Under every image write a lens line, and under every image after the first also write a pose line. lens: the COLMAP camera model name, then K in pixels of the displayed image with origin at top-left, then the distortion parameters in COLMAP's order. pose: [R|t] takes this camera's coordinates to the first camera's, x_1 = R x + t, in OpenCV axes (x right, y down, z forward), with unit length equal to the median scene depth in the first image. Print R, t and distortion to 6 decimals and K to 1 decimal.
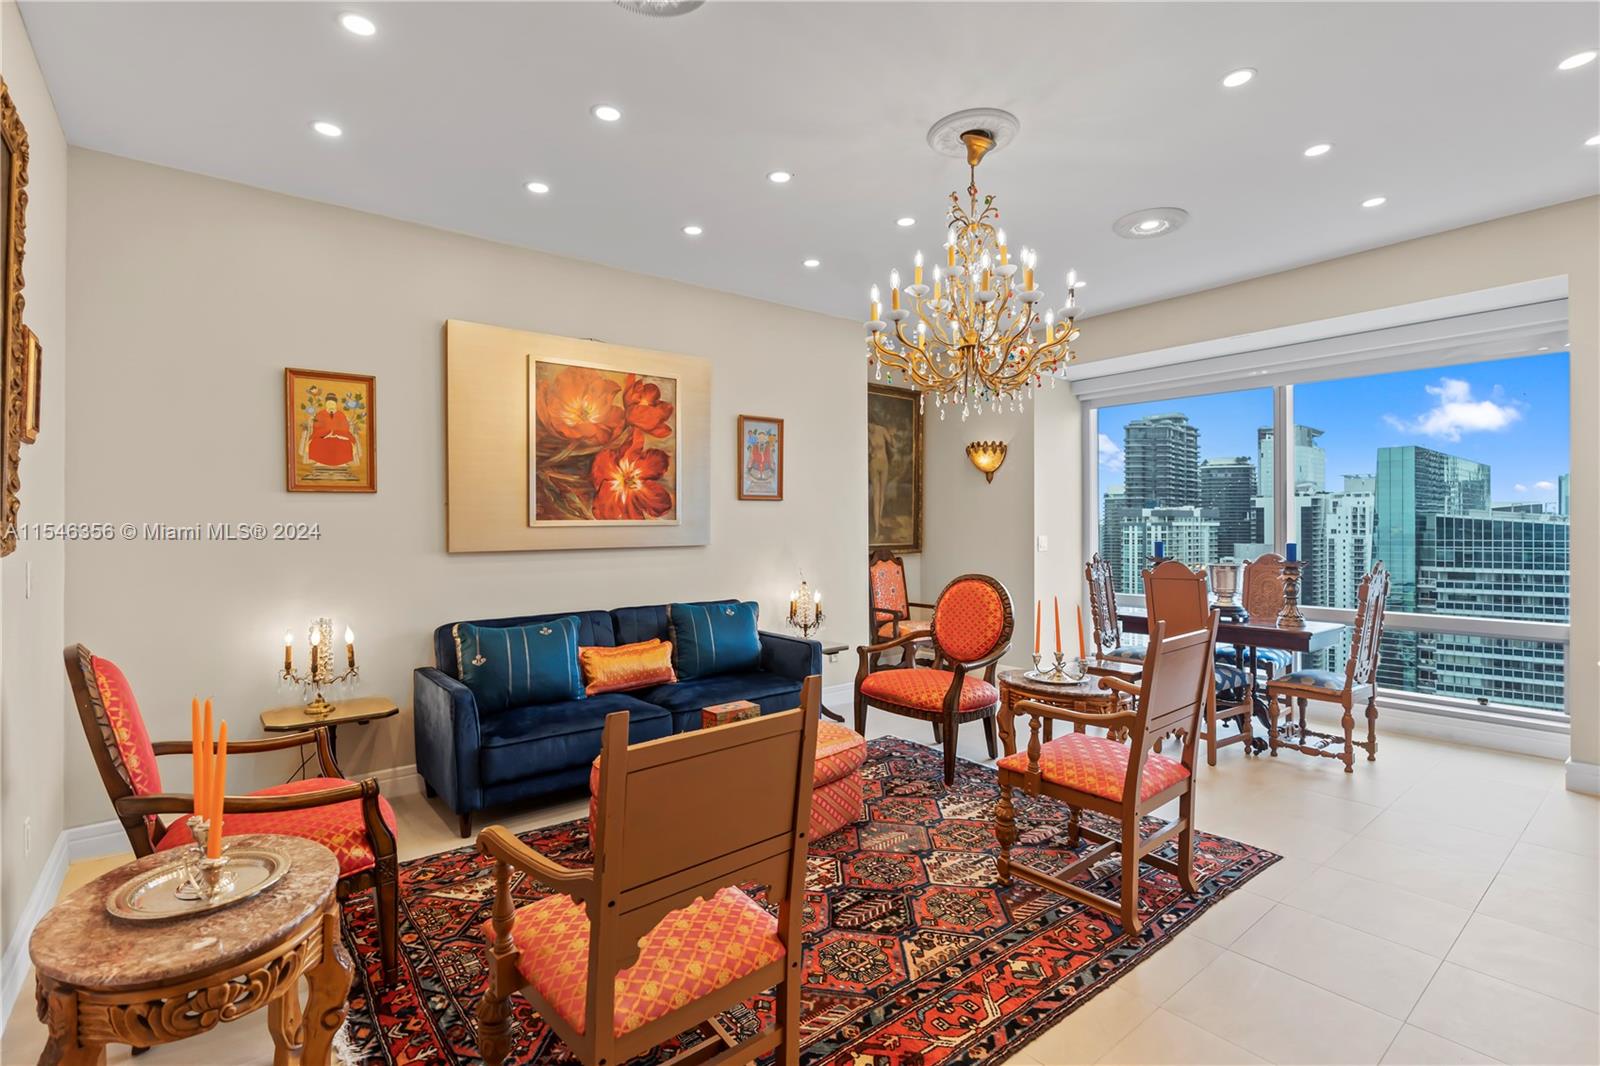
lens RADIAL K [[745.6, 0, 800.5], [0, 745.6, 523.0], [0, 0, 1]] dist [0.000213, 0.000698]
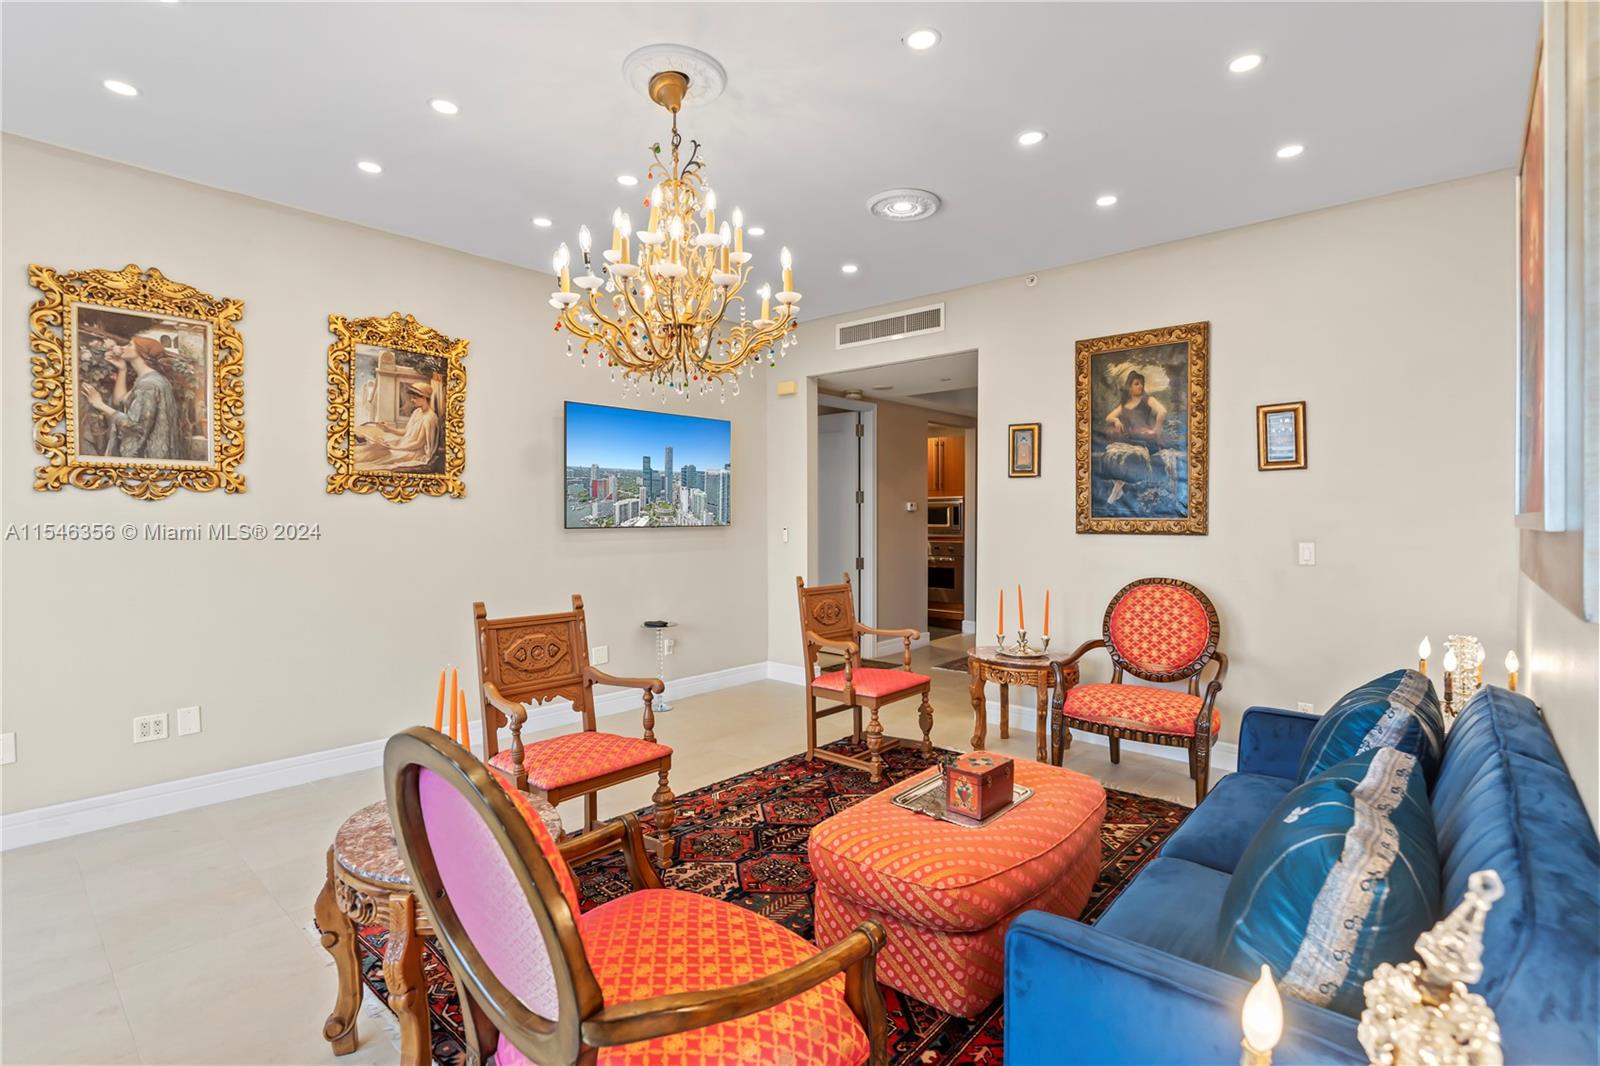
lens RADIAL K [[756.2, 0, 806.5], [0, 756.2, 517.2], [0, 0, 1]] dist [0.002248, 0.000369]
pose [[-0.985713, 0.006235, -0.168321, 0.163723], [0.006001, 0.999980, 0.001898, -0.006532], [0.168329, 0.000861, -0.985730, 1.342186]]
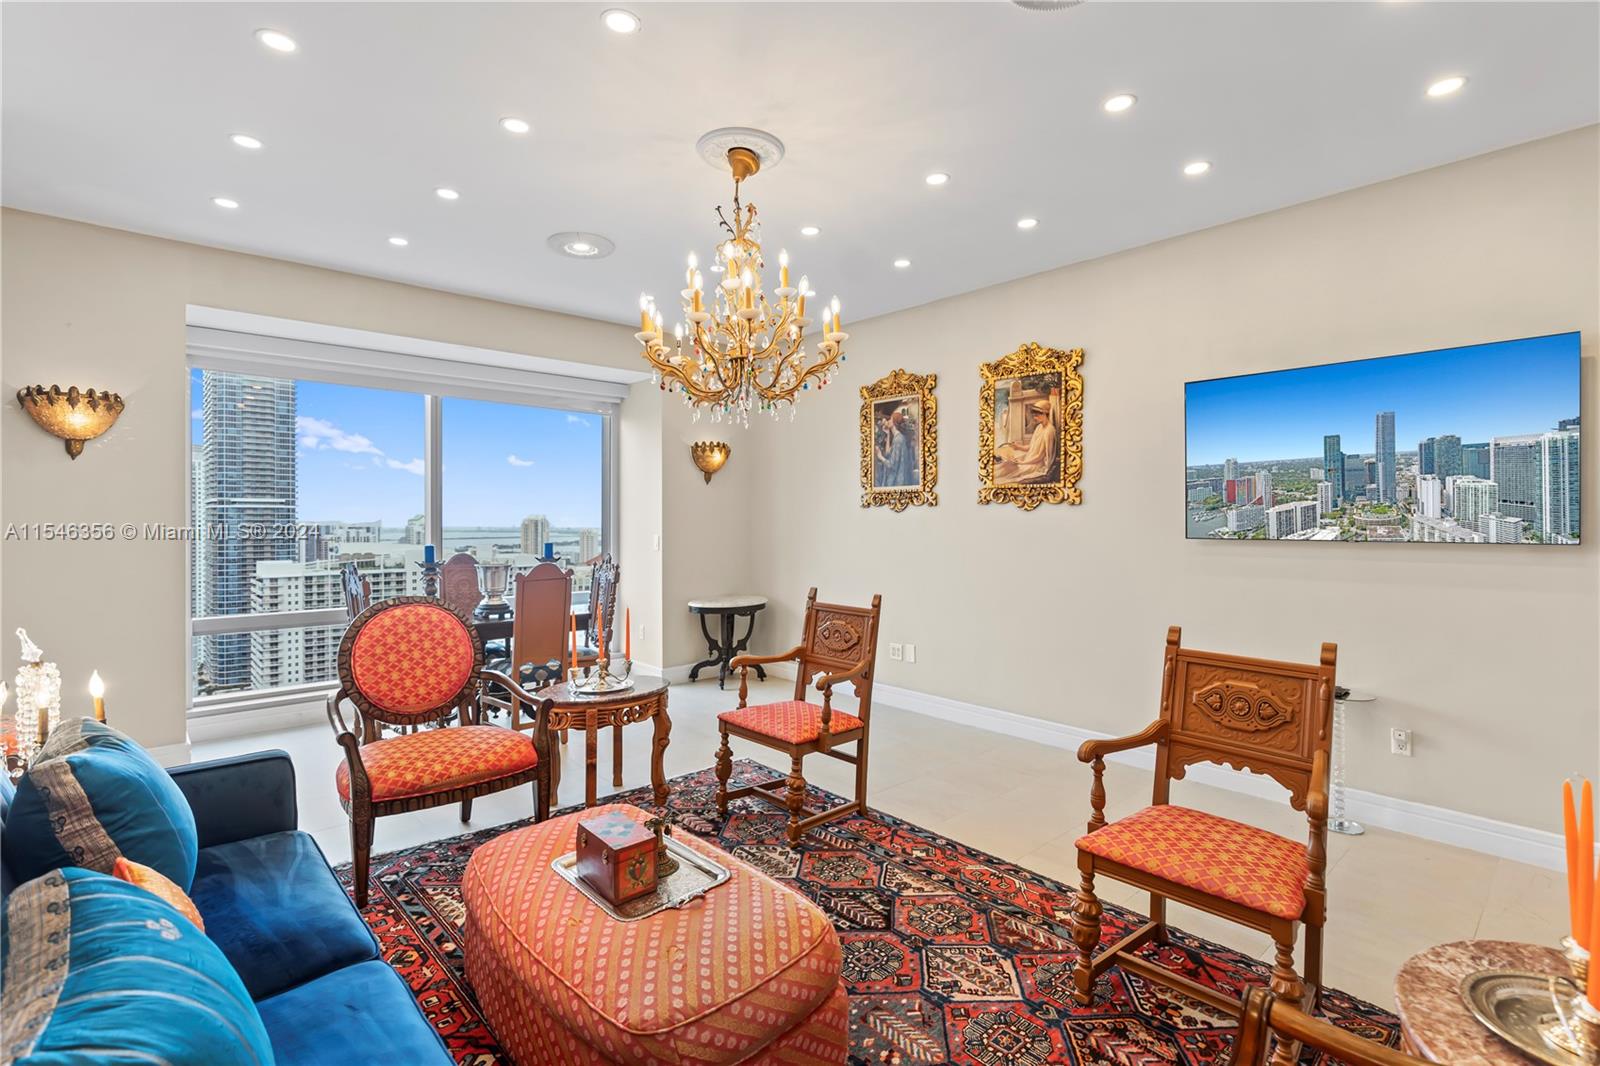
lens RADIAL K [[745.6, 0, 800.5], [0, 745.6, 523.0], [0, 0, 1]] dist [0.000213, 0.000698]
pose [[-0.061684, -0.000253, 0.998096, -0.556914], [-0.004693, 0.999989, -0.000036, -0.006953], [-0.998085, -0.004686, -0.061685, 0.684147]]
